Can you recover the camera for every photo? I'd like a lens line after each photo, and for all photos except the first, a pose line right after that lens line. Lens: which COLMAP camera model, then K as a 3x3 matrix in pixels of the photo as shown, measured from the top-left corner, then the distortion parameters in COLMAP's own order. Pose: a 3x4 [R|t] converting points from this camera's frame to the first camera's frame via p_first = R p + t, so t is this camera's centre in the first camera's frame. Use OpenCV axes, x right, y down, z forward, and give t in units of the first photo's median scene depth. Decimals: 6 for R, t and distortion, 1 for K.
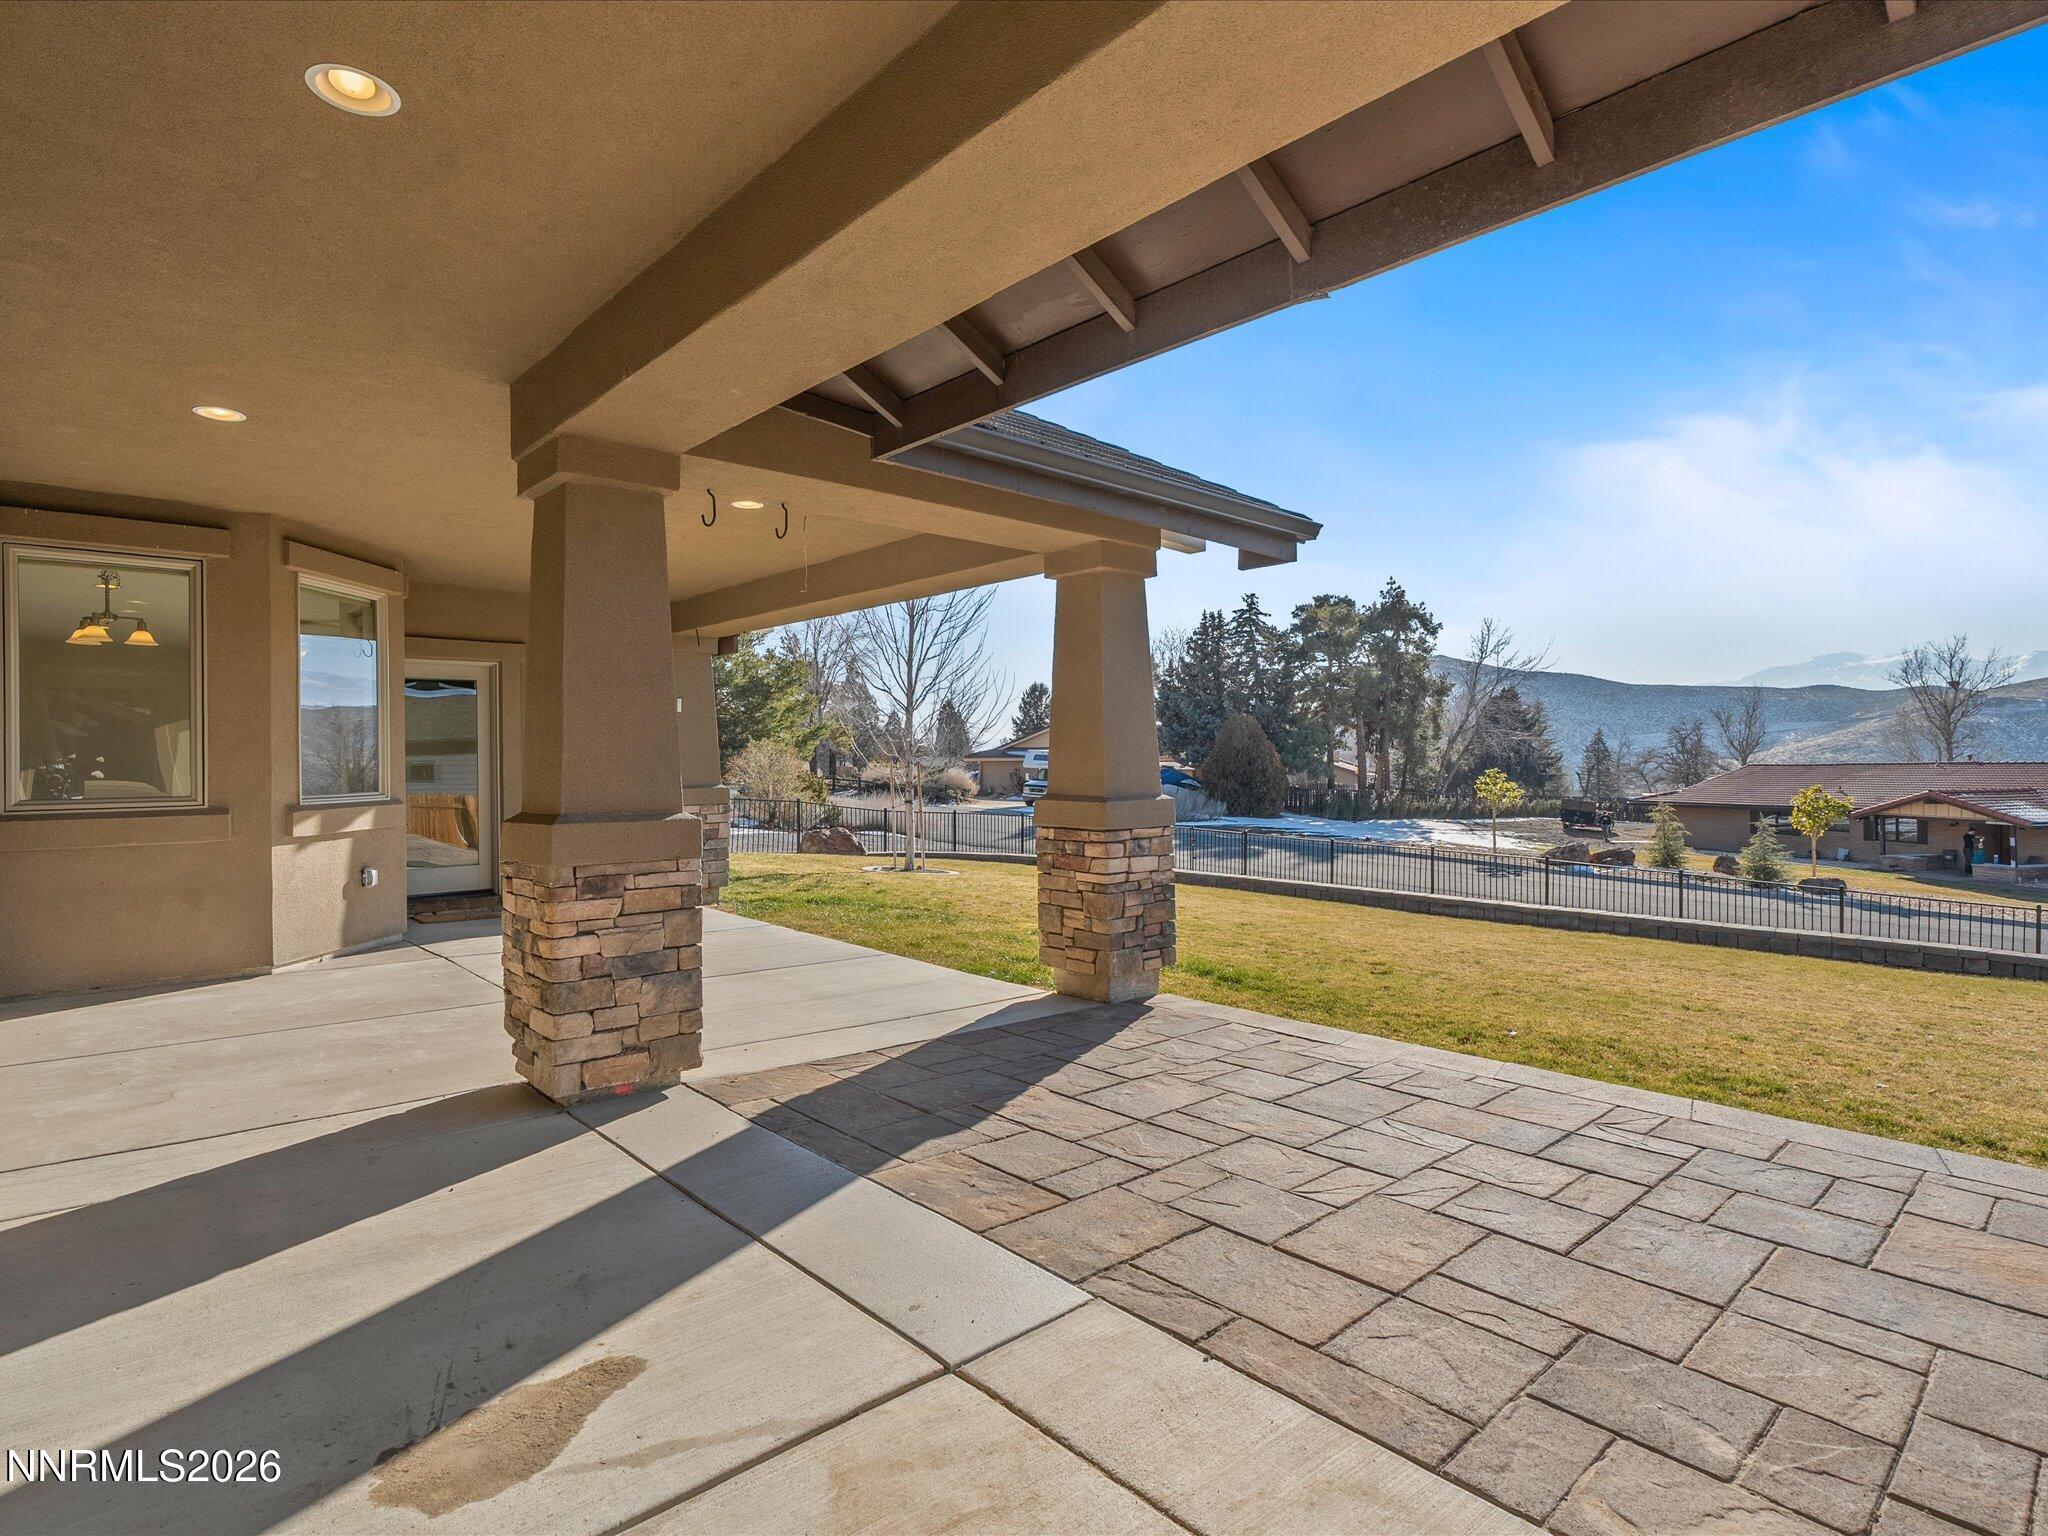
lens RADIAL K [[1042.7, 0, 1015.0], [0, 1042.7, 768.4], [0, 0, 1]] dist [-0.003484, 0.000028]
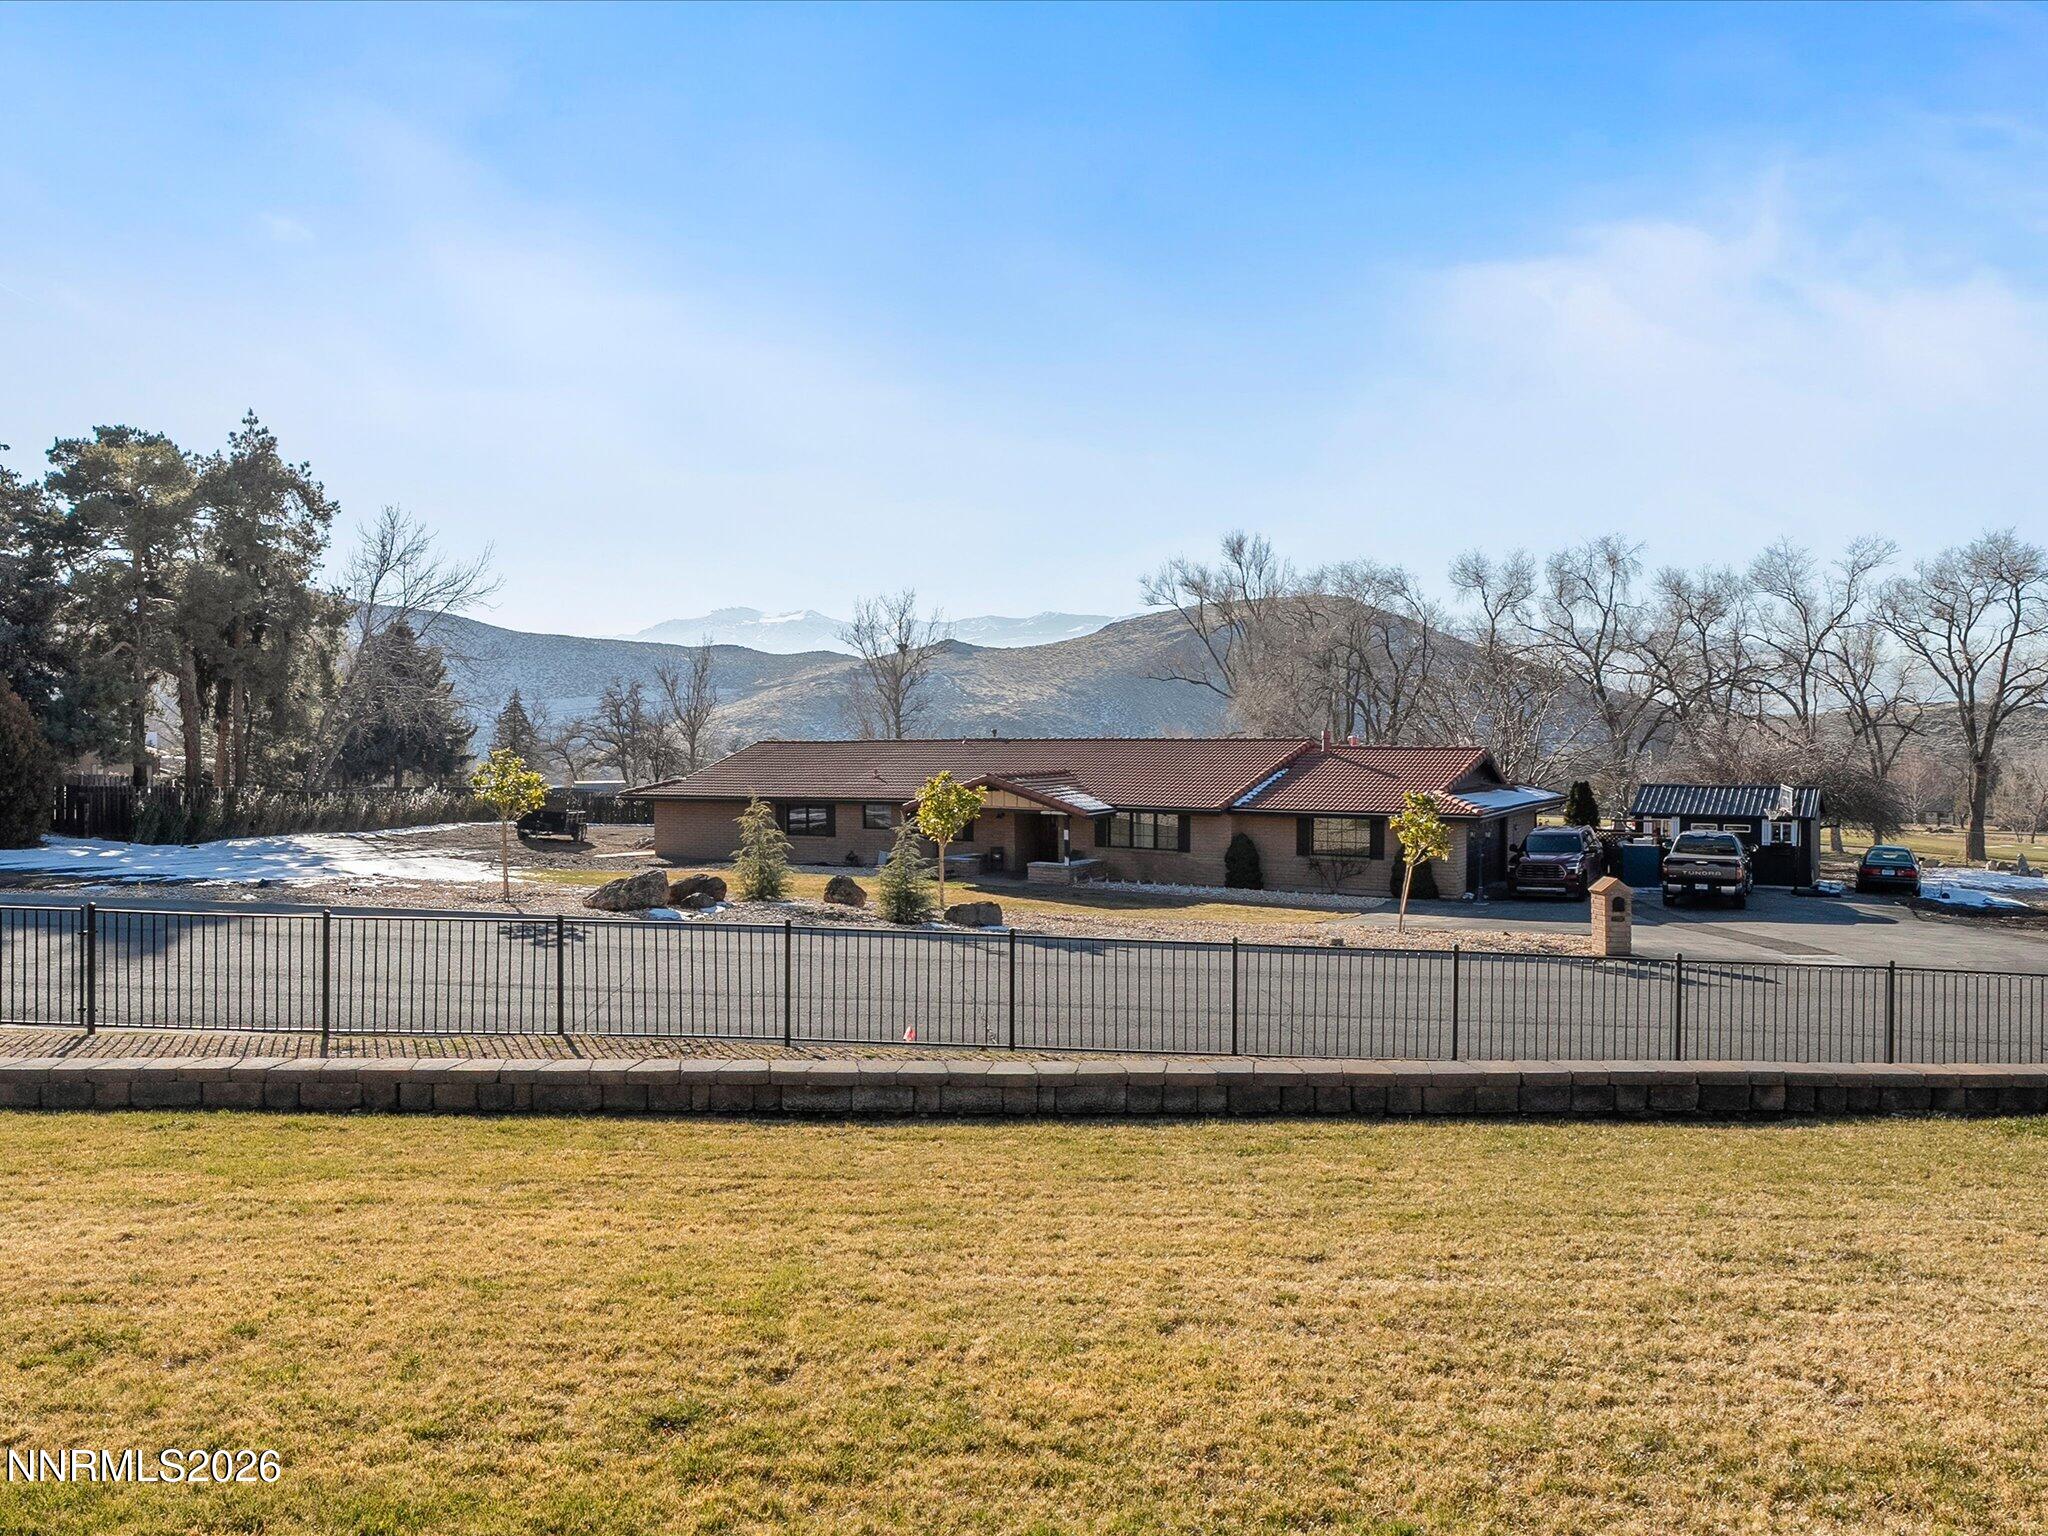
lens RADIAL K [[1542.9, 0, 1003.3], [0, 1542.9, 754.3], [0, 0, 1]] dist [-0.014049, 0.009451]
pose [[0.660726, -0.006646, 0.750598, 0.002639], [0.002685, 0.999975, 0.006491, -0.001107], [-0.750623, -0.002273, 0.660727, 0.137176]]
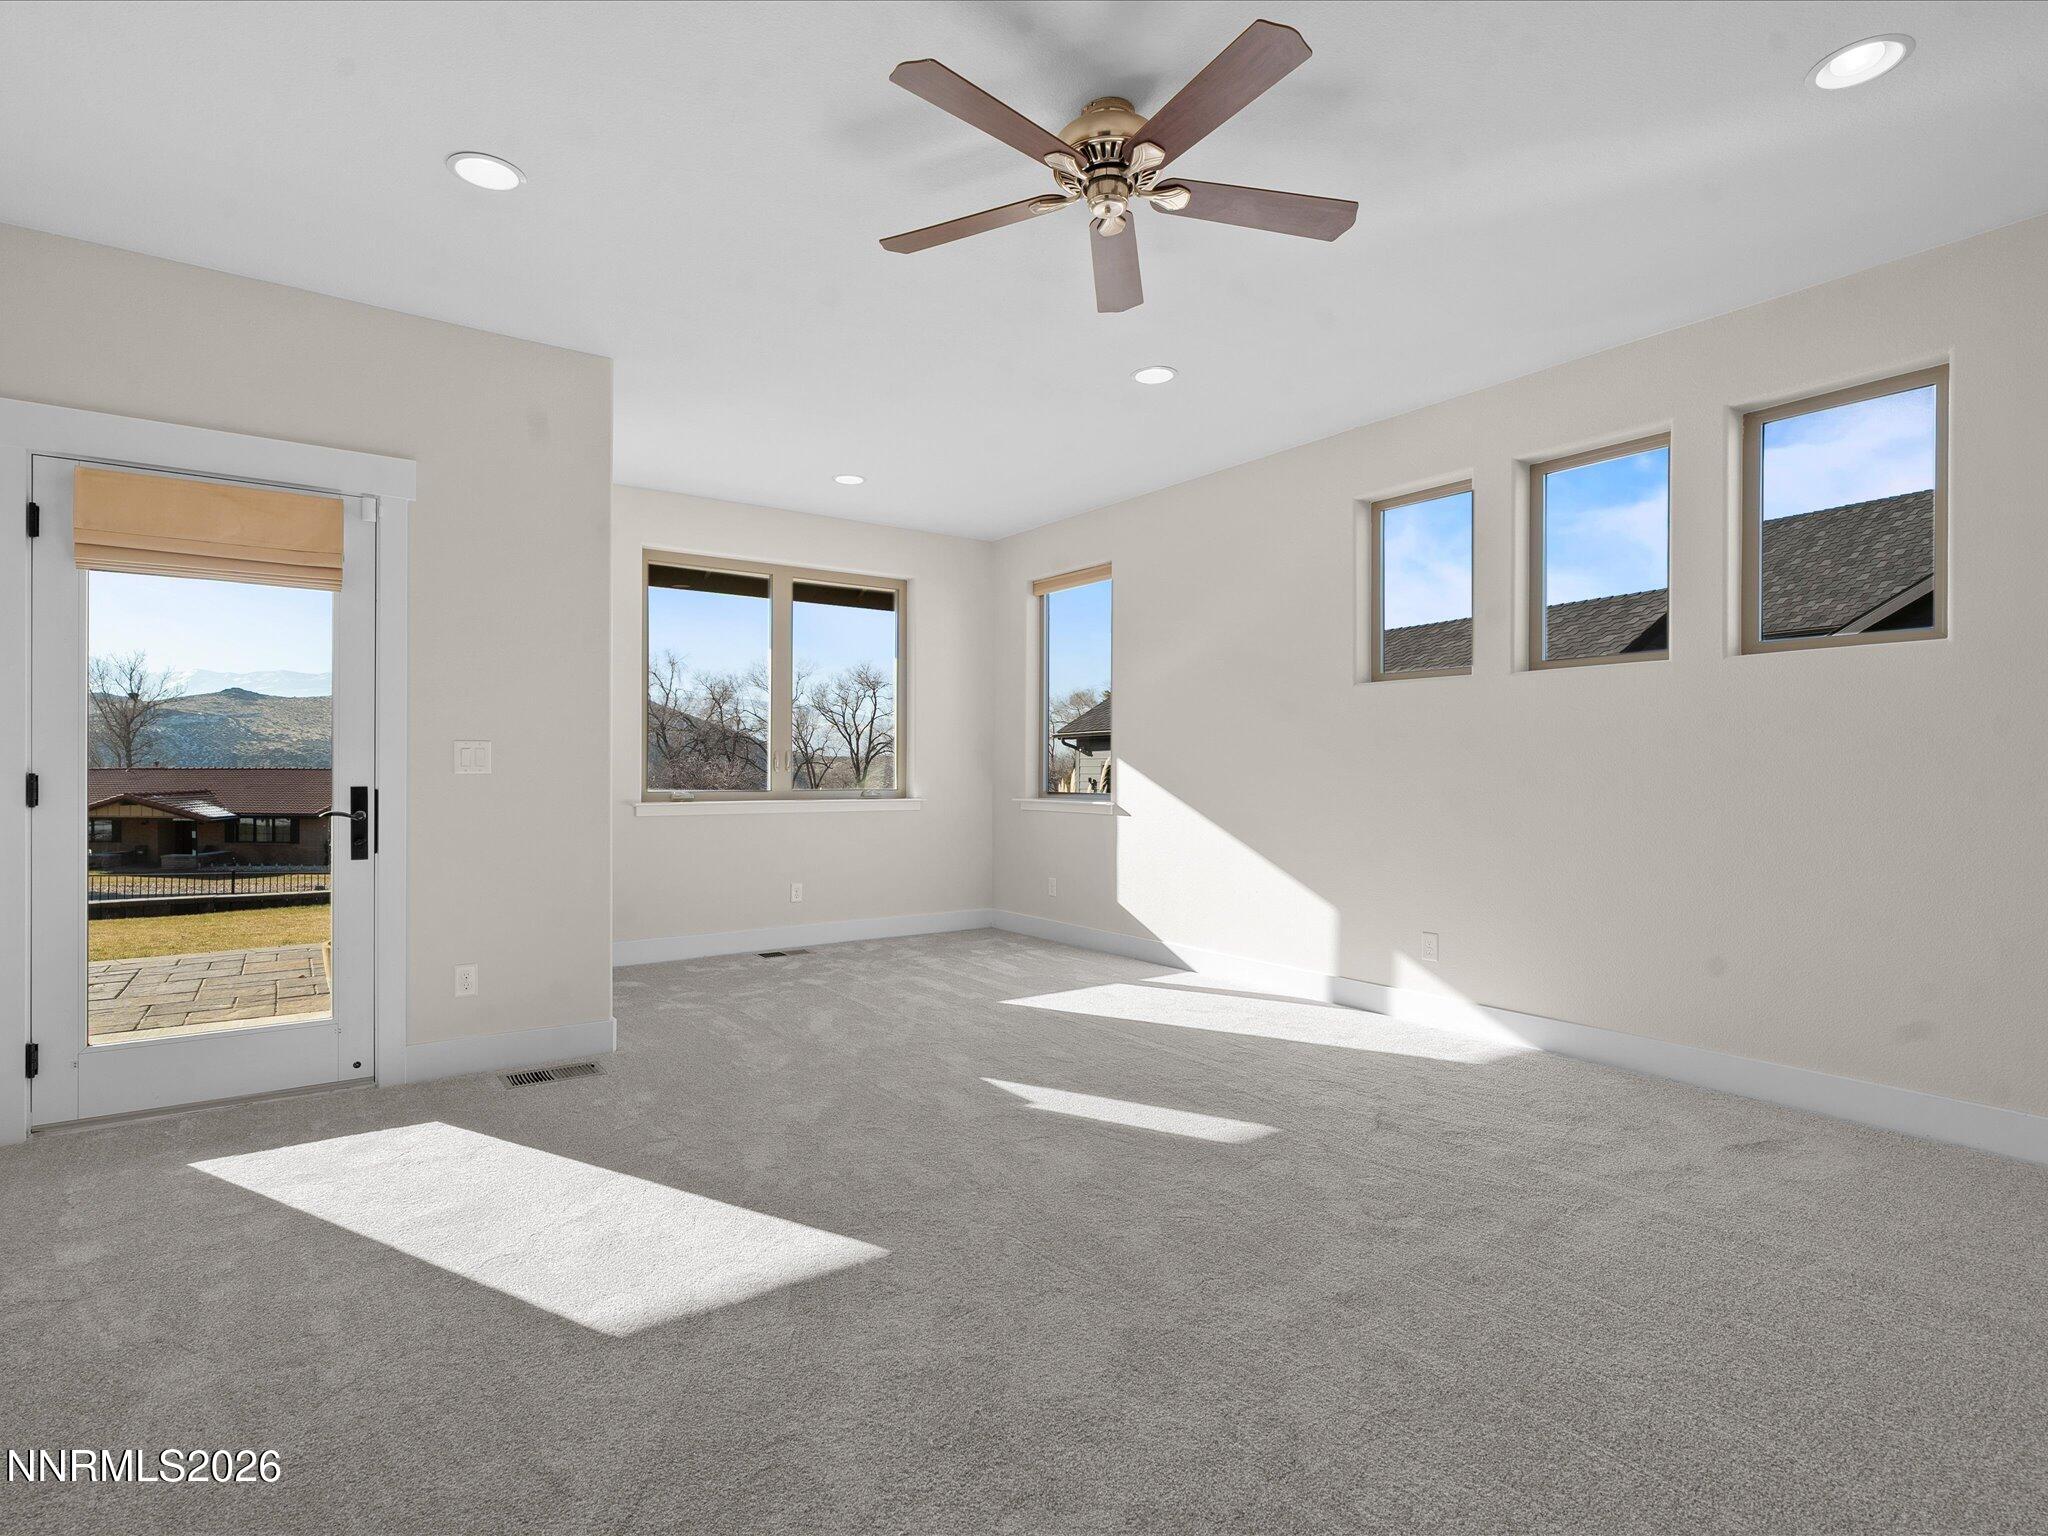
lens RADIAL K [[1042.7, 0, 1012.6], [0, 1042.7, 767.3], [0, 0, 1]] dist [-0.003484, 0.000028]
pose [[0.127133, 0.006176, 0.991866, -0.066484], [0.000637, 0.999980, -0.006308, 0.000754], [-0.991885, 0.001434, 0.127127, -0.053592]]
